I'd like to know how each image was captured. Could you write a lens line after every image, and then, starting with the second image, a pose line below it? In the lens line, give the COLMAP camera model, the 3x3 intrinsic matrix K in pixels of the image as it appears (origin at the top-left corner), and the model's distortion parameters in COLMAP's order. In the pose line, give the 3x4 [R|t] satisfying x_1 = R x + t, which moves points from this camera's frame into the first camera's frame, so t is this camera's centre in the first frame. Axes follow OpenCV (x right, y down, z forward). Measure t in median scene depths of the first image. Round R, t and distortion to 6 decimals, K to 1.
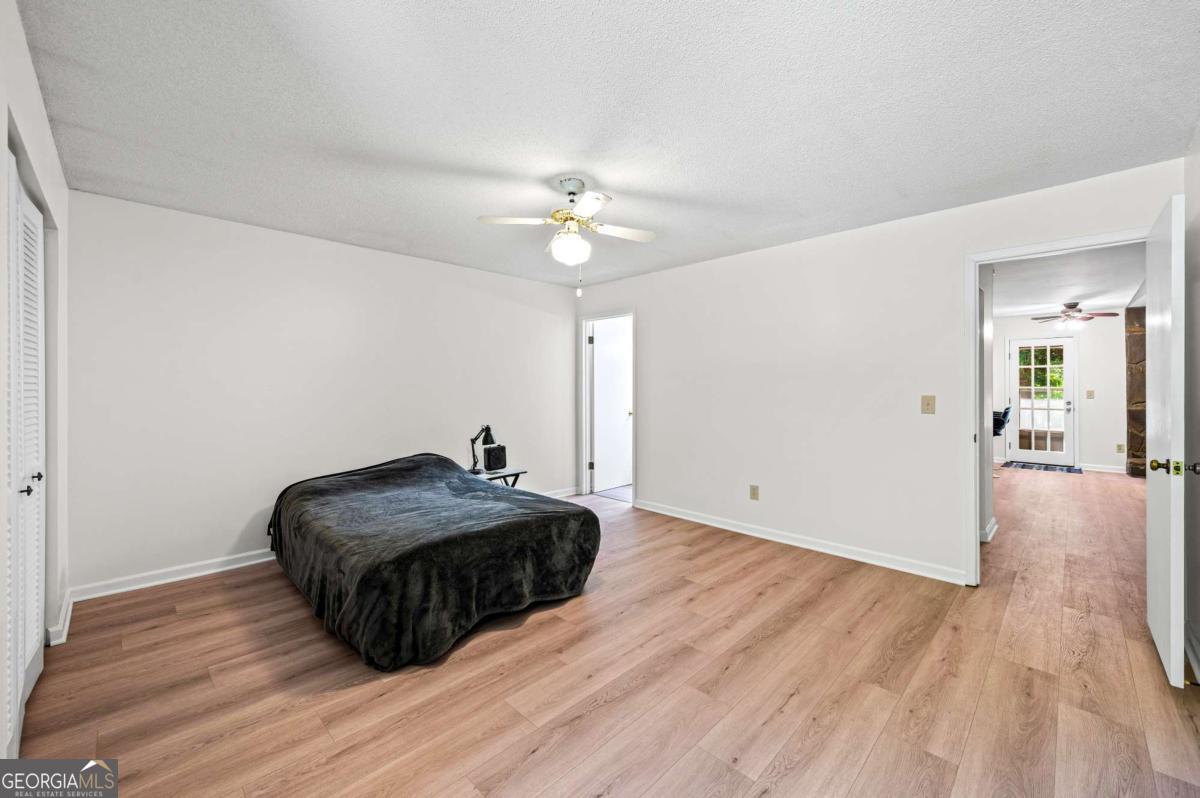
lens RADIAL K [[475.3, 0, 603.7], [0, 475.3, 389.8], [0, 0, 1]] dist [0.002660, -0.000321]
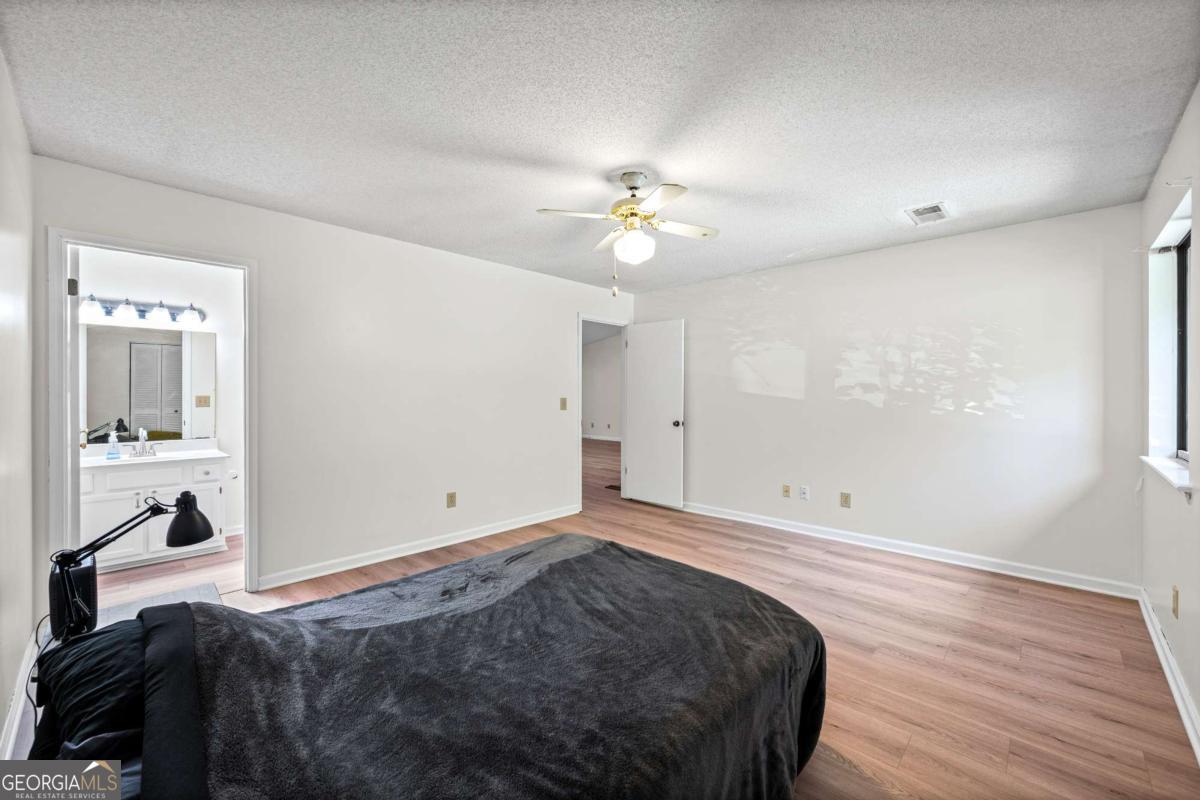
lens RADIAL K [[478.4, 0, 600.7], [0, 478.4, 394.7], [0, 0, 1]] dist [0.002131, 0.000059]
pose [[-0.014225, -0.005279, 0.999885, -0.792223], [0.005120, 0.999973, 0.005353, -0.004287], [-0.999886, 0.005195, -0.014198, 0.838645]]
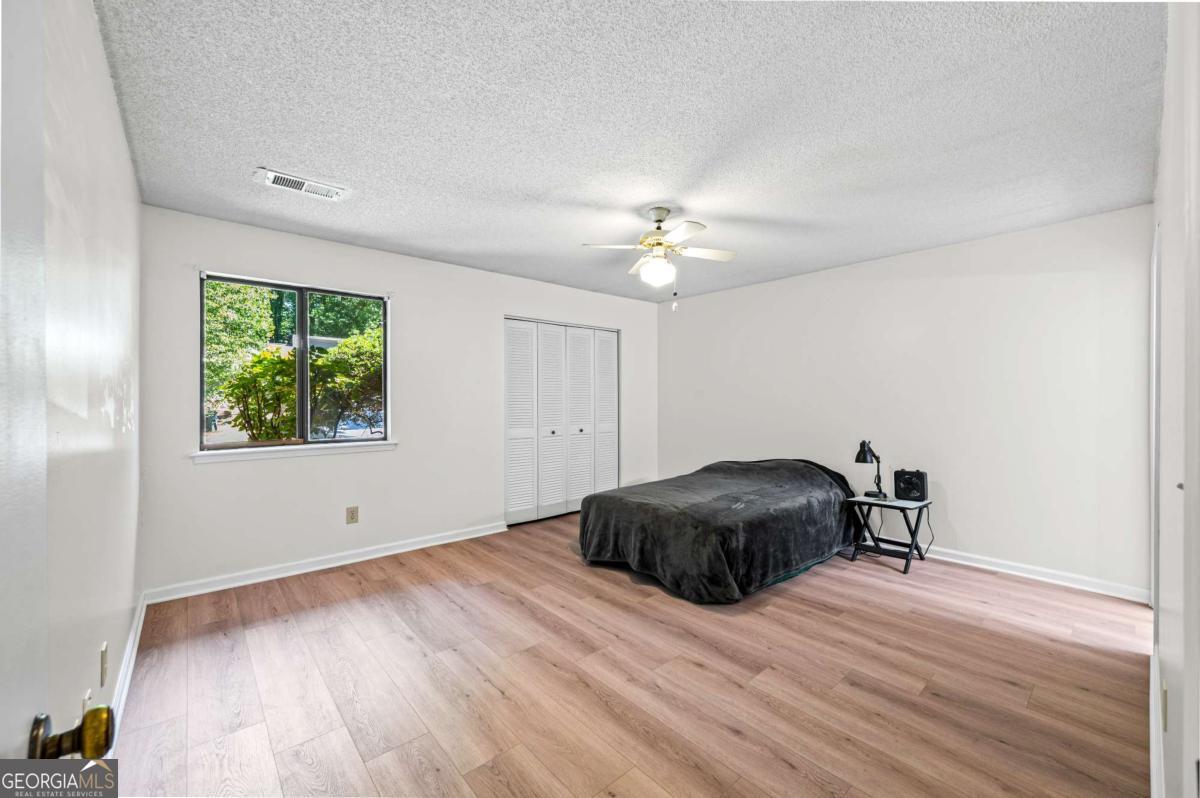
lens RADIAL K [[475.3, 0, 603.9], [0, 475.3, 397.8], [0, 0, 1]] dist [0.002660, -0.000321]
pose [[-0.076166, -0.002393, -0.997092, 0.806230], [-0.005499, 0.999983, -0.001980, 0.002979], [0.997080, 0.005333, -0.076178, 0.741426]]
